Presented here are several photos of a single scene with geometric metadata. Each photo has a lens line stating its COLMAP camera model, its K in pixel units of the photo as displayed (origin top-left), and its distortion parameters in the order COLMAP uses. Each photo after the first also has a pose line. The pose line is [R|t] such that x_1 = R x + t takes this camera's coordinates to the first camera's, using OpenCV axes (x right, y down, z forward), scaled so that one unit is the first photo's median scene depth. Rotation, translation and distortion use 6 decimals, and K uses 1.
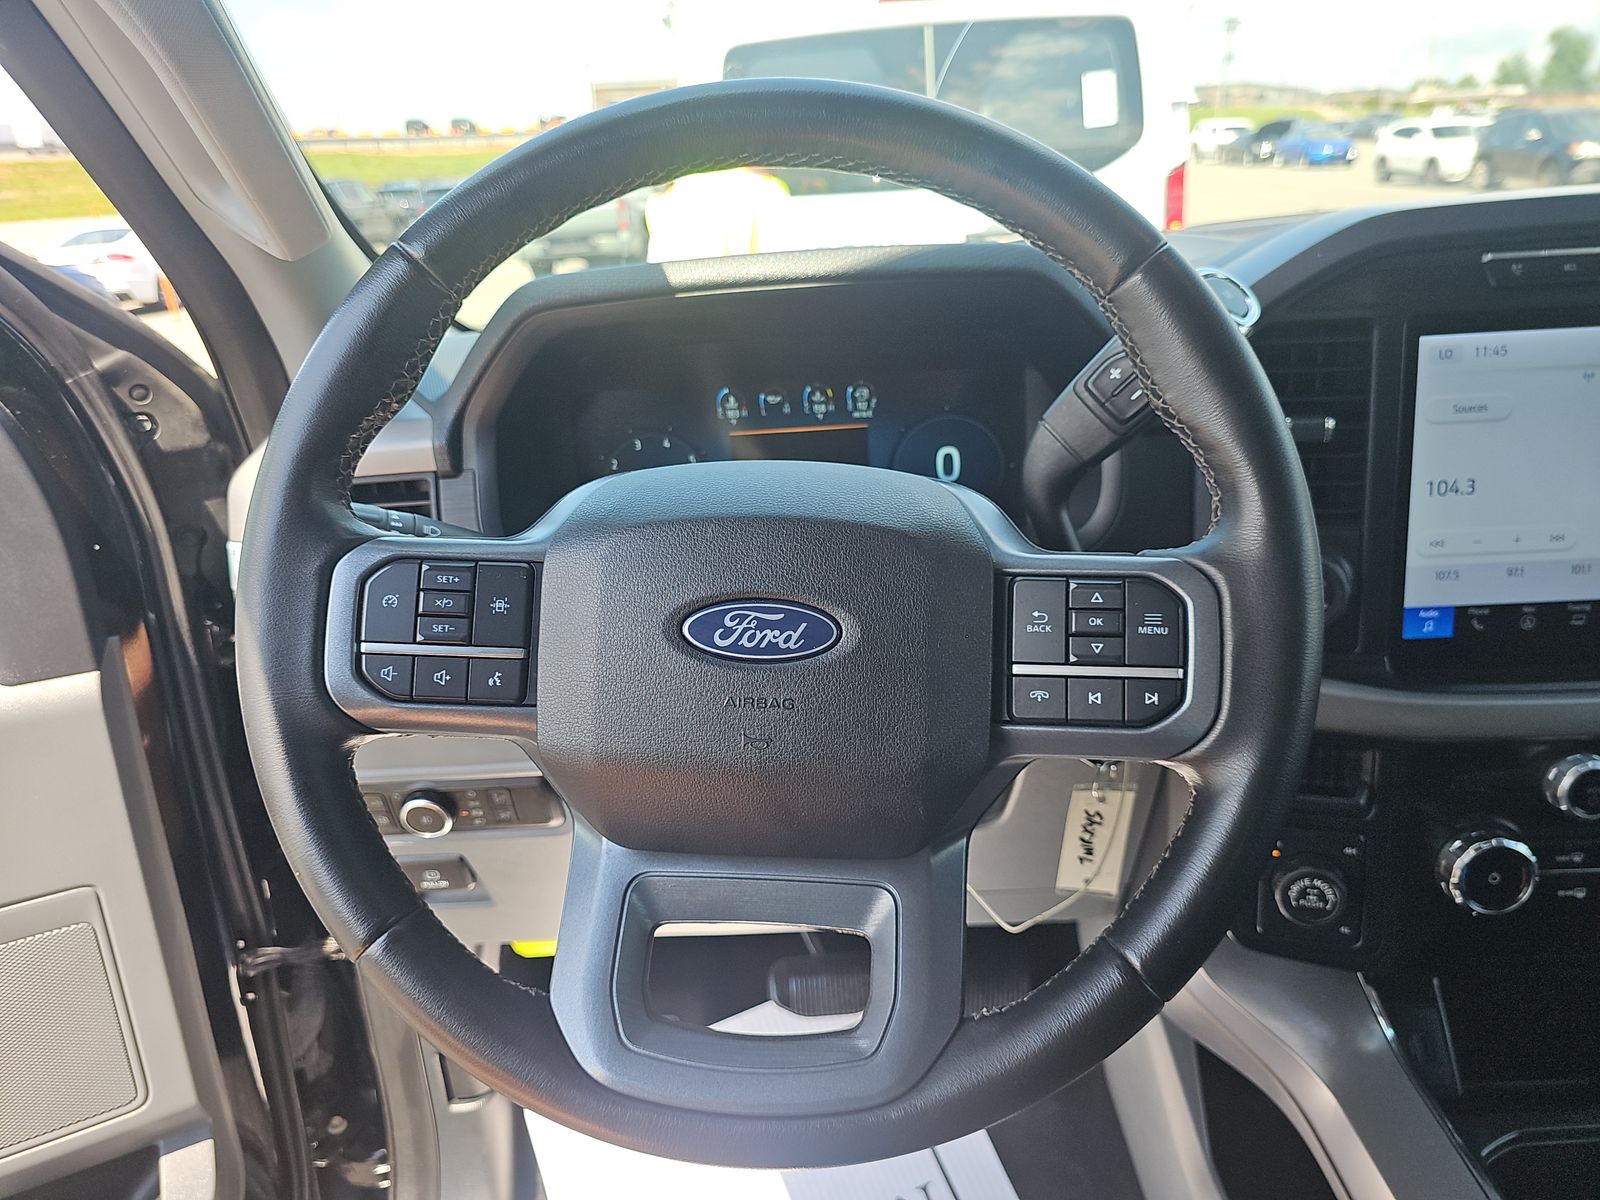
lens RADIAL K [[1083.7, 0, 800.0], [0, 1083.7, 600.0], [0, 0, 1]] dist [0.073992, -0.081838]
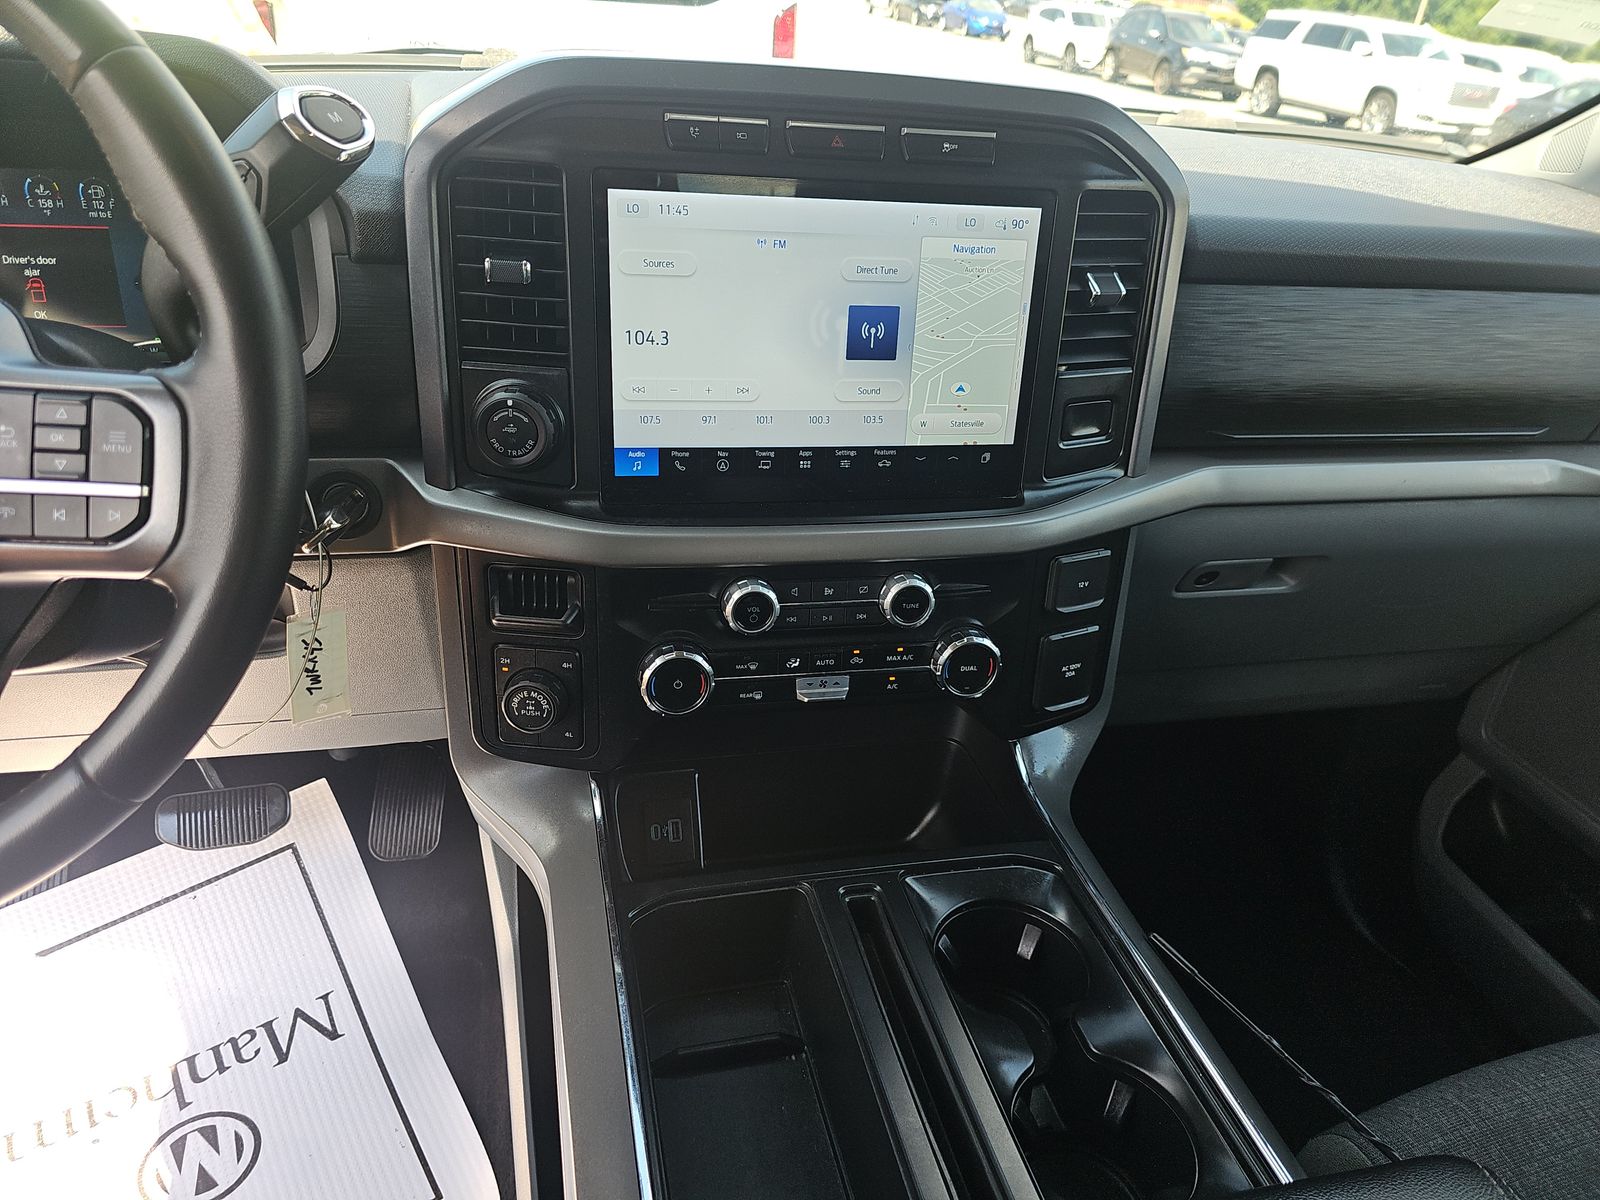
lens RADIAL K [[1074.9, 0, 813.3], [0, 1074.9, 637.1], [0, 0, 1]] dist [0.004992, -0.000685]
pose [[0.954991, -0.015509, 0.296229, 0.353445], [-0.035664, 0.985385, 0.166567, 0.006033], [-0.294483, -0.169635, 0.940481, -0.088285]]
